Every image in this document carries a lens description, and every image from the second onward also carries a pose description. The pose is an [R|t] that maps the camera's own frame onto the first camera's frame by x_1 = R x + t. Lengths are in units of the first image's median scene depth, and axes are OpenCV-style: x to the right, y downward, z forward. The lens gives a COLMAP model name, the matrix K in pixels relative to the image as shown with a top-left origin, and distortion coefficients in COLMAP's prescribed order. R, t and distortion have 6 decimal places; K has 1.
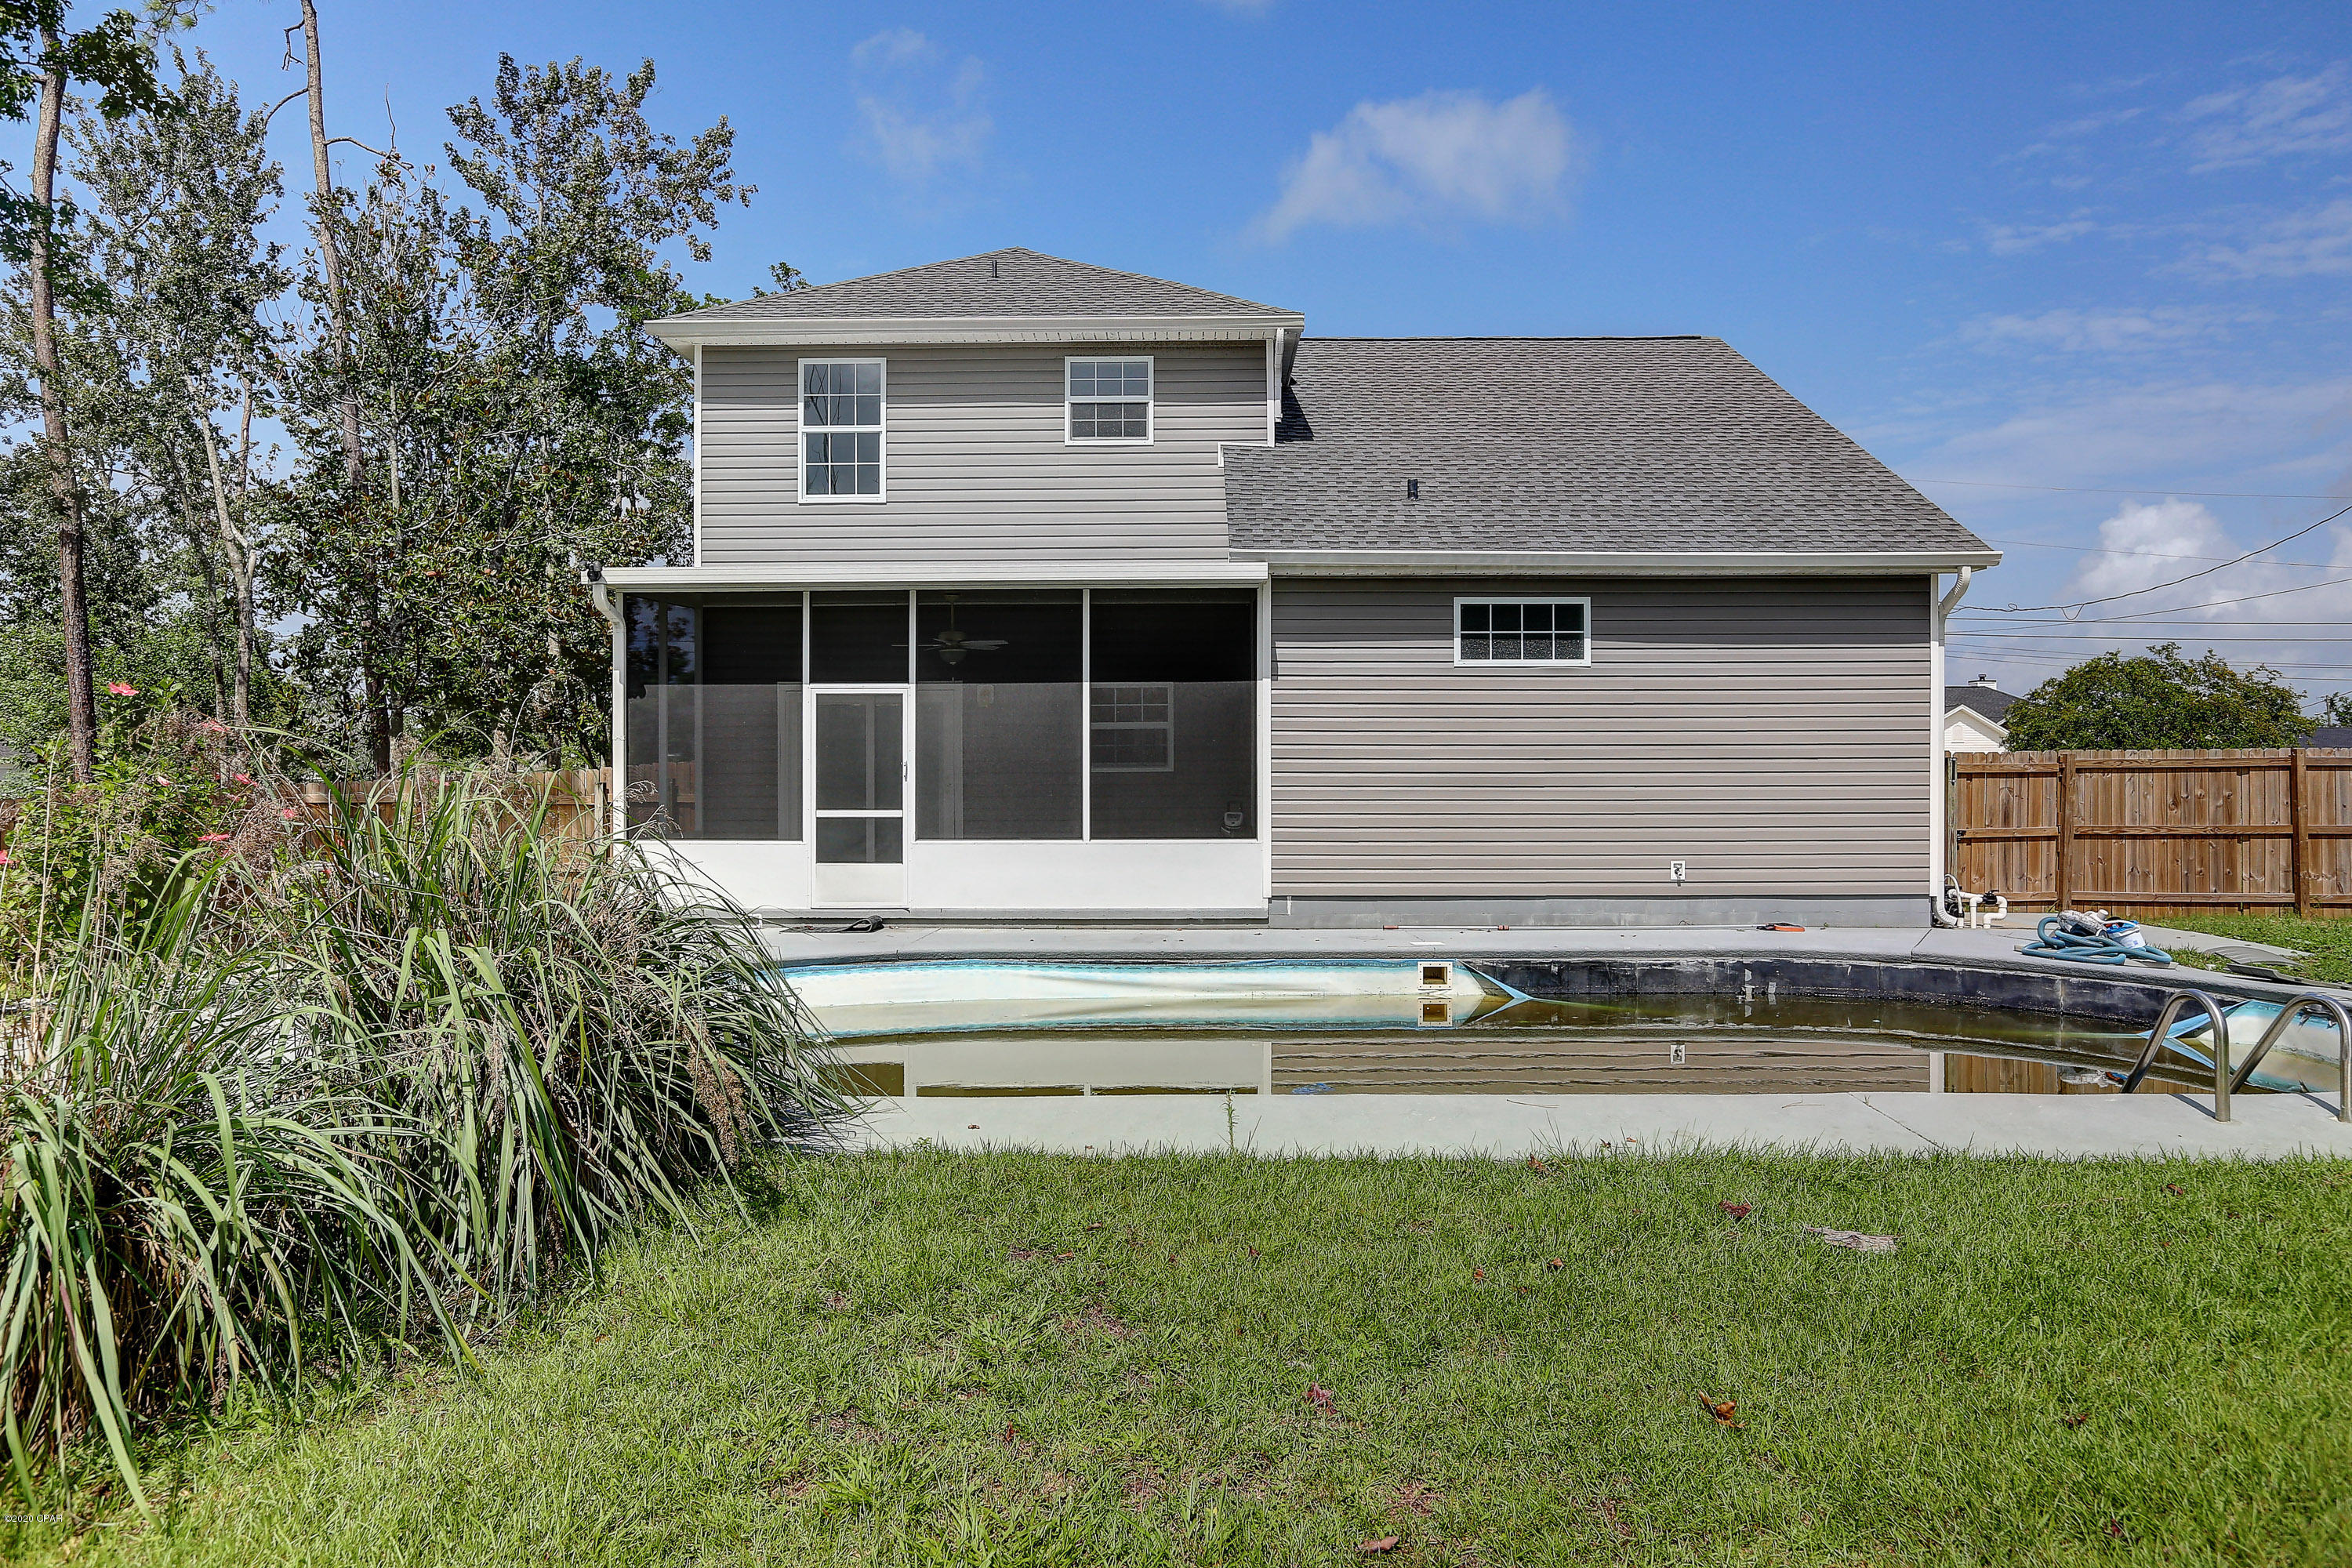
lens RADIAL K [[1457.8, 0, 1148.6], [0, 1457.8, 835.3], [0, 0, 1]] dist [-0.013573, 0.017361]
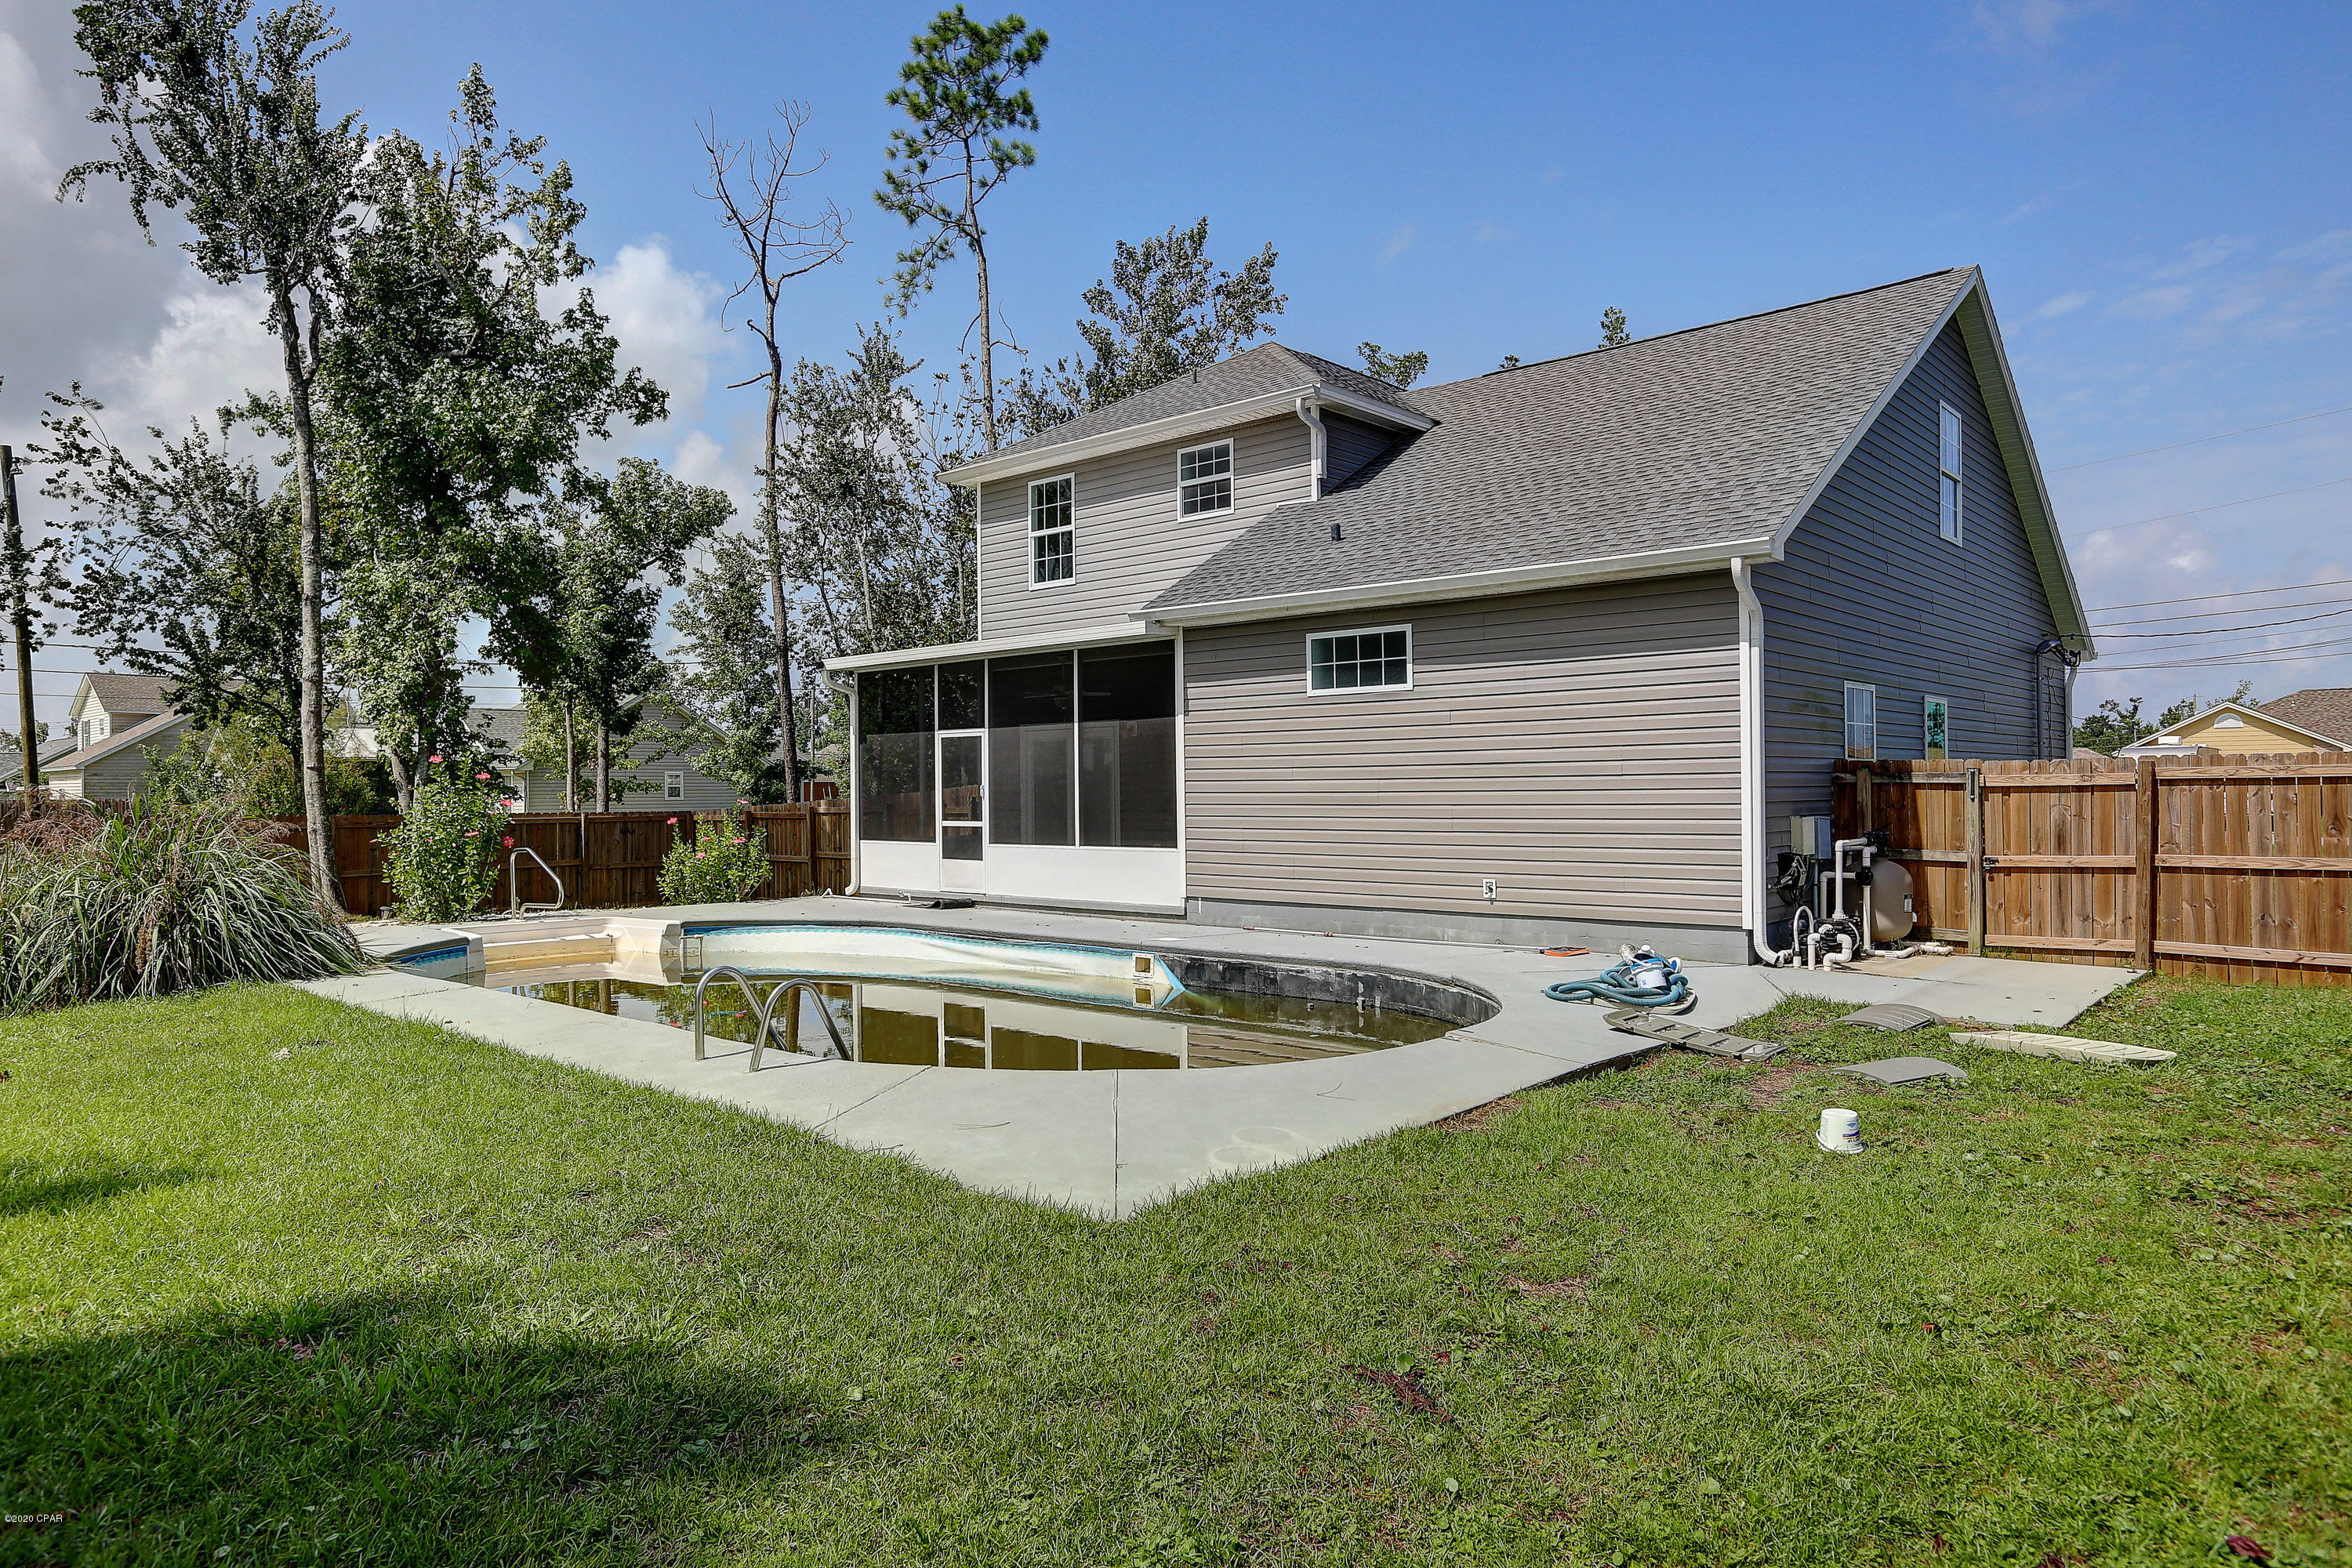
lens RADIAL K [[1457.8, 0, 1164.2], [0, 1457.8, 804.6], [0, 0, 1]] dist [-0.013573, 0.017361]
pose [[0.749131, 0.001190, -0.662421, 0.852146], [-0.016224, 0.999731, -0.016552, -0.013417], [0.662223, 0.023146, 0.748949, 0.099099]]
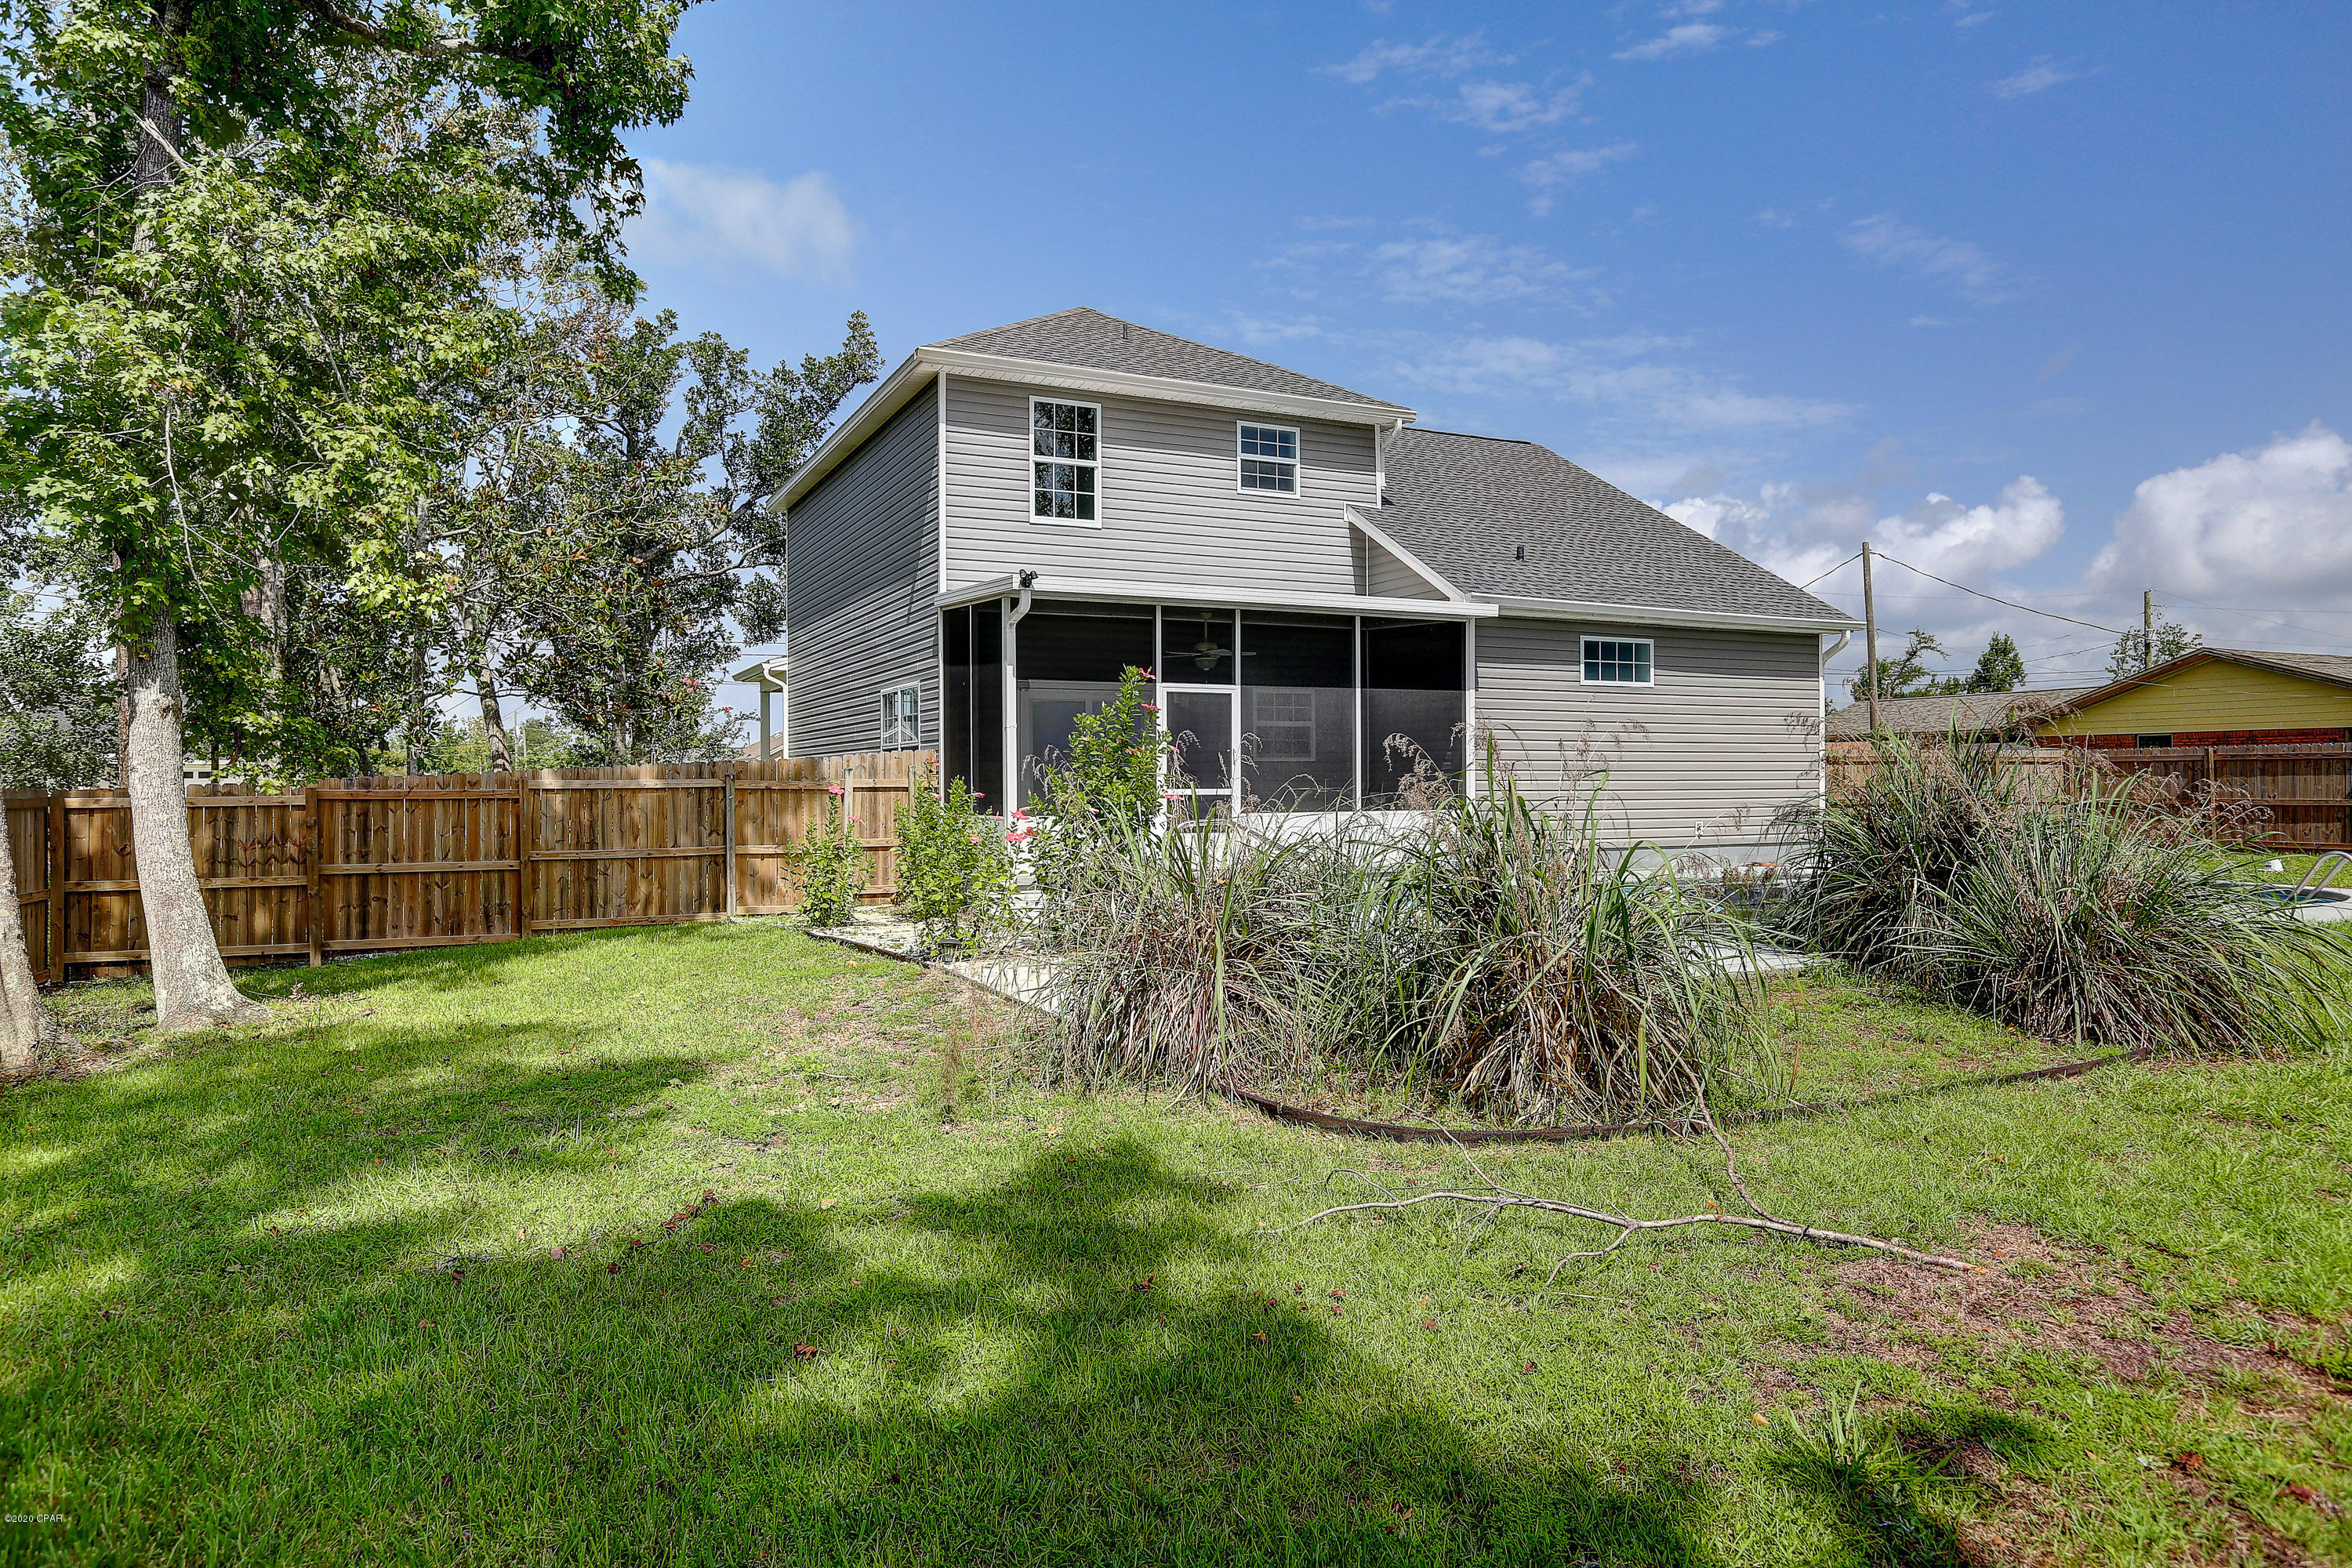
lens RADIAL K [[1457.8, 0, 1158.3], [0, 1457.8, 766.1], [0, 0, 1]] dist [-0.013573, 0.017361]
pose [[0.891449, 0.005177, 0.453092, -0.767096], [0.019305, 0.998593, -0.049392, 0.021793], [-0.452710, 0.052777, 0.890095, -0.046561]]
